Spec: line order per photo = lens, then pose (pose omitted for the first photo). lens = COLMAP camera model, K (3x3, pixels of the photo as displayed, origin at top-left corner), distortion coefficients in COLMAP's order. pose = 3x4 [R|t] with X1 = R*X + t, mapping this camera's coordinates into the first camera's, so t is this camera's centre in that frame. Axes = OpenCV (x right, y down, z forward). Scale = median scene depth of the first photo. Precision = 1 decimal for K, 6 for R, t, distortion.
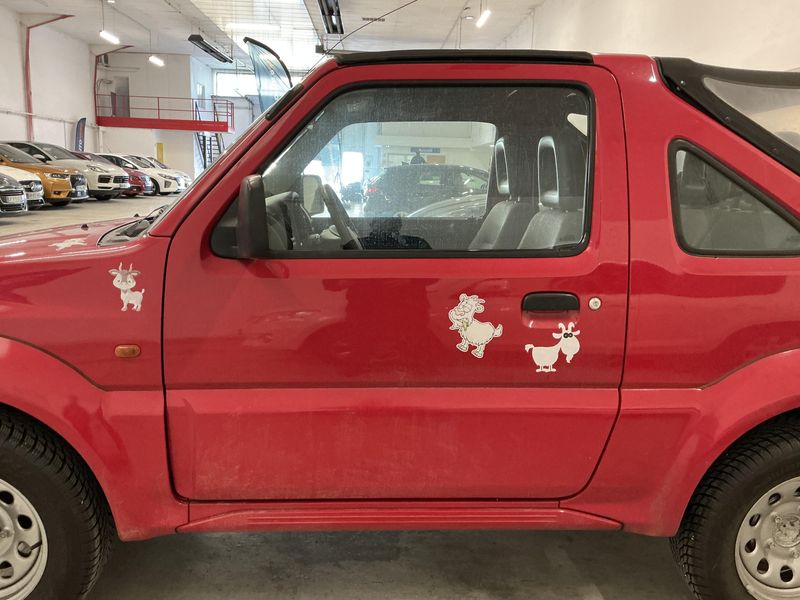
lens RADIAL K [[671.6, 0, 401.8], [0, 671.6, 282.7], [0, 0, 1]] dist [0.012974, -0.039745]
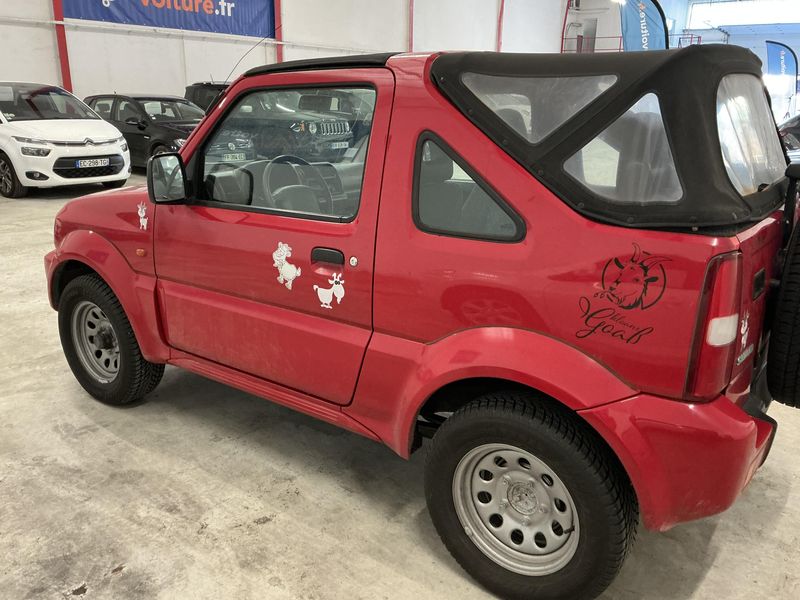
lens RADIAL K [[661.9, 0, 400.6], [0, 661.9, 297.4], [0, 0, 1]] dist [0.087556, -0.138921]
pose [[0.772727, 0.163067, -0.613435, 1.140331], [-0.095988, 0.985343, 0.141016, -0.088195], [0.627439, -0.050084, 0.777053, 0.068313]]
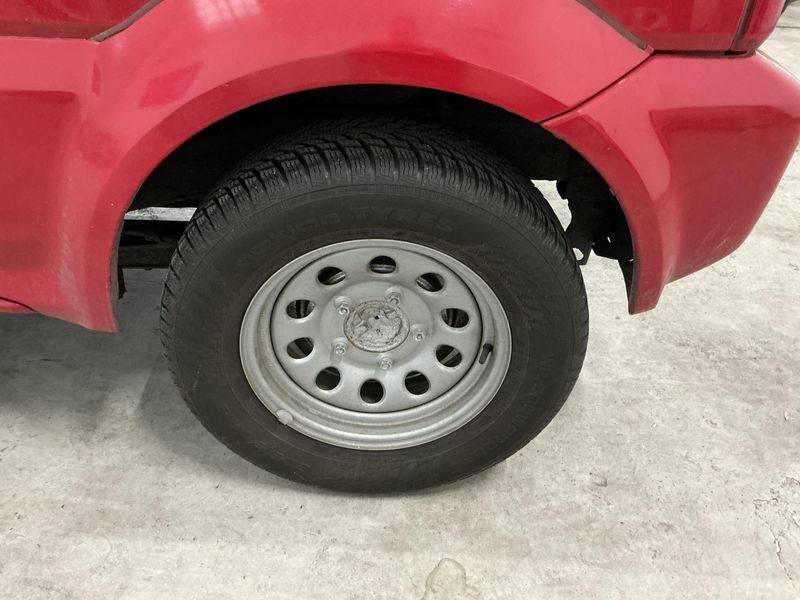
lens RADIAL K [[661.9, 0, 400.6], [0, 661.9, 297.4], [0, 0, 1]] dist [0.087556, -0.138921]
pose [[0.998553, 0.049121, -0.021878, 0.675286], [-0.034890, 0.901446, 0.431483, 0.114796], [0.040917, -0.430095, 0.901856, 0.557004]]
